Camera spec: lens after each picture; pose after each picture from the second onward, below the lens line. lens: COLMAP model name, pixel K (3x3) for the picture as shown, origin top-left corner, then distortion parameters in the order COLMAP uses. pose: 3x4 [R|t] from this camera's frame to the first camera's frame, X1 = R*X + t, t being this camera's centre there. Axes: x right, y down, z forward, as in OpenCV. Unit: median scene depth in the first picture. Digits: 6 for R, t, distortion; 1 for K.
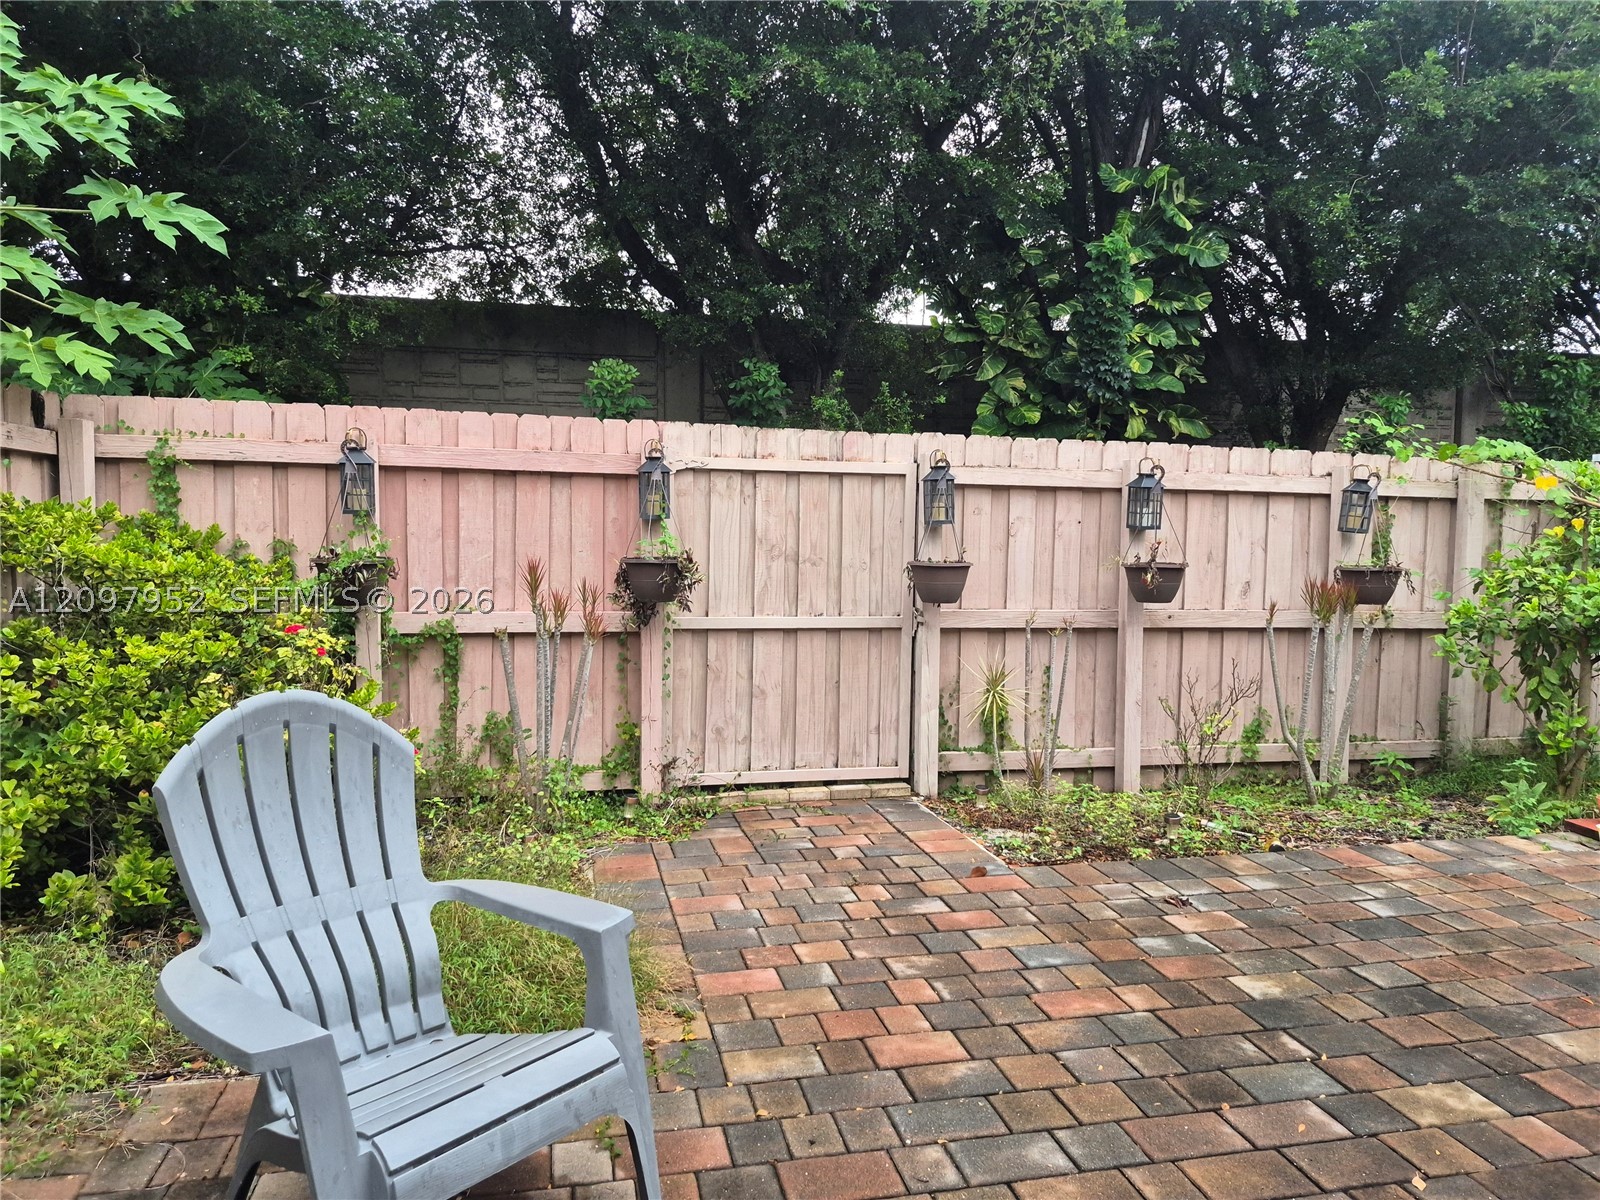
lens RADIAL K [[1097.7, 0, 811.9], [0, 1097.7, 586.3], [0, 0, 1]] dist [0.060637, -0.067878]
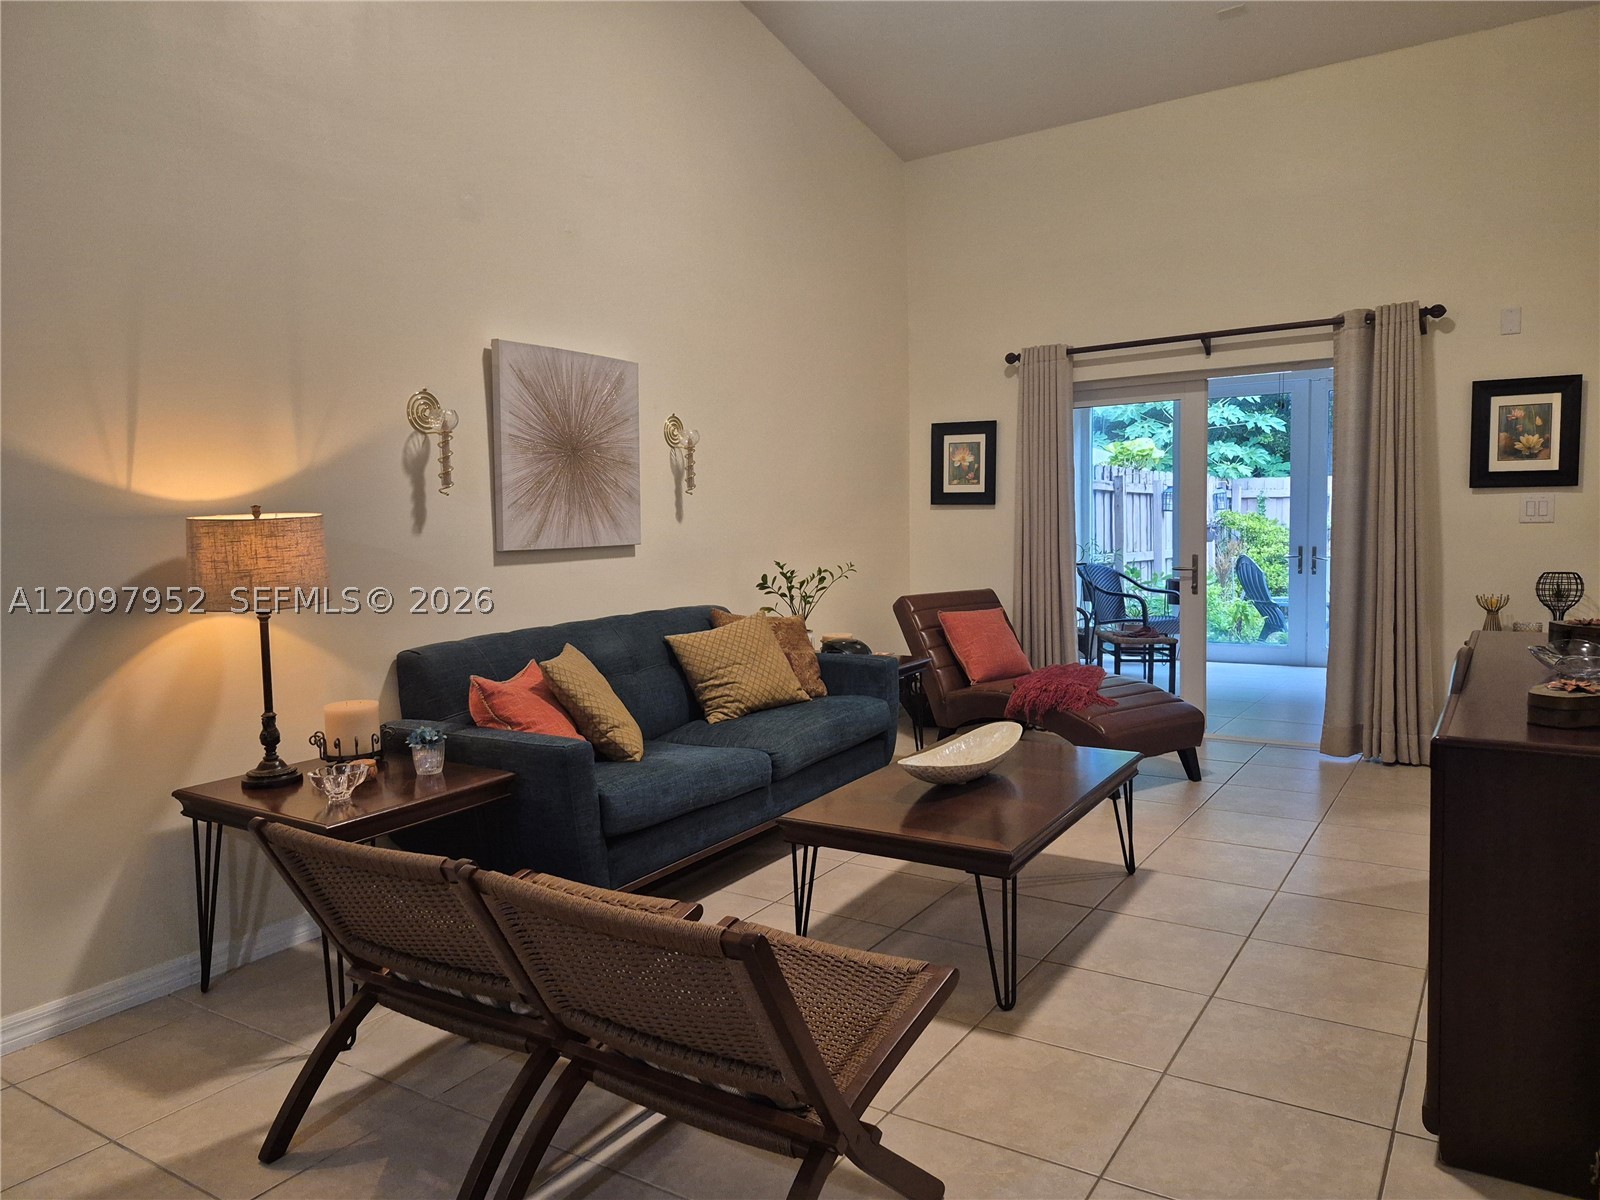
lens RADIAL K [[1097.7, 0, 793.8], [0, 1097.7, 595.1], [0, 0, 1]] dist [0.060637, -0.067878]
pose [[0.685702, 0.032367, -0.727162, 0.732017], [-0.026212, 0.999461, 0.019771, 0.124559], [0.727410, 0.005503, 0.686181, -1.935630]]
